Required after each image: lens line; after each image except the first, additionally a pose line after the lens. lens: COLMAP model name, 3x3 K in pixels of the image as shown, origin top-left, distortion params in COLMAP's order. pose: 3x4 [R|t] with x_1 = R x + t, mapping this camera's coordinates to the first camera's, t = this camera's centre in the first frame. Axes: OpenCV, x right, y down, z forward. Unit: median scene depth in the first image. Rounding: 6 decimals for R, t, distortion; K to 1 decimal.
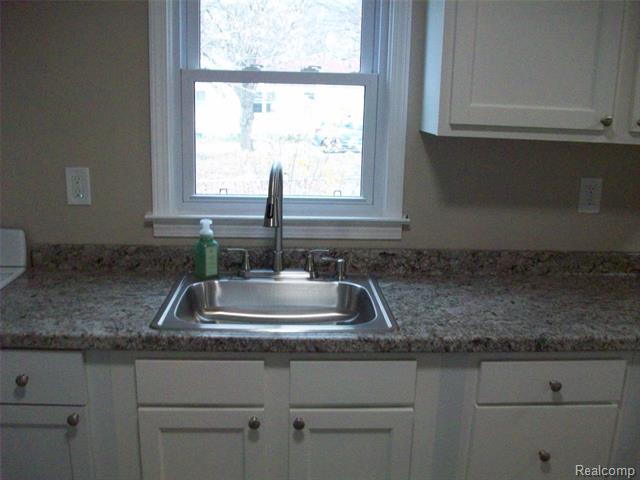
lens RADIAL K [[646.7, 0, 321.5], [0, 646.7, 256.4], [0, 0, 1]] dist [-0.151968, 0.098207]
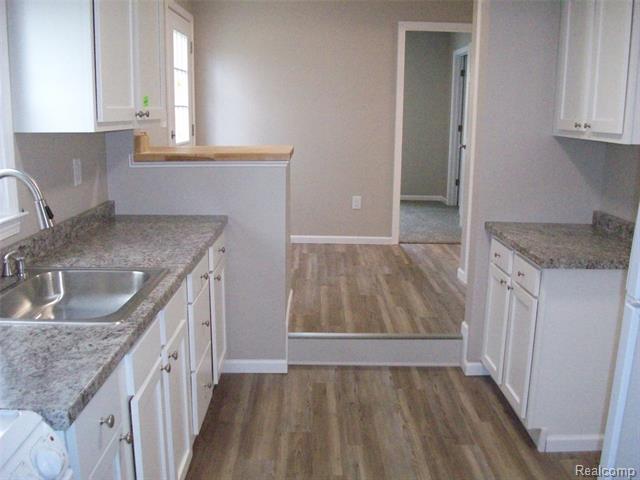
lens RADIAL K [[646.7, 0, 321.5], [0, 646.7, 256.4], [0, 0, 1]] dist [-0.151968, 0.098207]
pose [[0.041924, -0.242144, 0.969334, -0.982651], [0.228628, 0.946770, 0.226619, -0.121909], [-0.972611, 0.212117, 0.095053, 0.436759]]
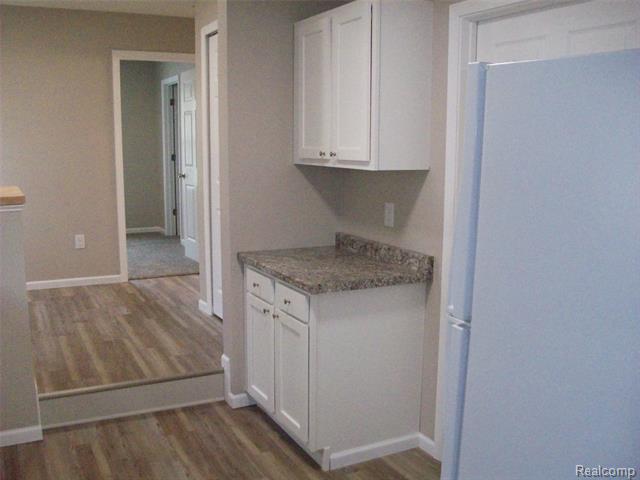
lens RADIAL K [[646.7, 0, 321.5], [0, 646.7, 256.4], [0, 0, 1]] dist [-0.151968, 0.098207]
pose [[-0.409595, -0.185069, 0.893298, -0.913519], [0.205573, 0.935296, 0.288029, -0.162931], [-0.888804, 0.301613, -0.345047, 0.554333]]
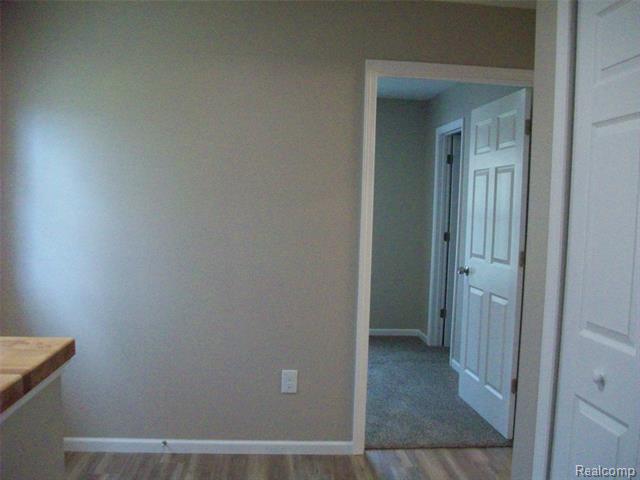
lens RADIAL K [[646.7, 0, 321.5], [0, 646.7, 256.4], [0, 0, 1]] dist [-0.151968, 0.098207]
pose [[-0.027198, -0.104287, 0.994175, 0.481029], [0.211240, 0.971484, 0.107686, -0.112231], [-0.977056, 0.212939, -0.004393, 0.362453]]
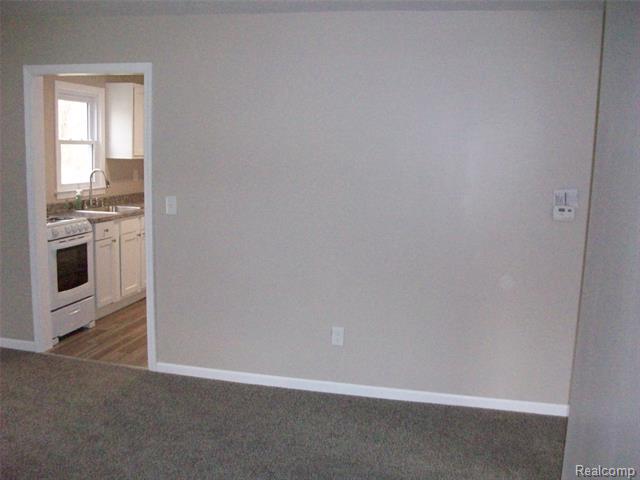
lens RADIAL K [[646.7, 0, 321.5], [0, 646.7, 256.4], [0, 0, 1]] dist [-0.151968, 0.098207]
pose [[0.274349, -0.175117, 0.945551, -2.717127], [0.208326, 0.970751, 0.119339, 0.126344], [-0.938793, 0.164243, 0.302806, -0.906232]]
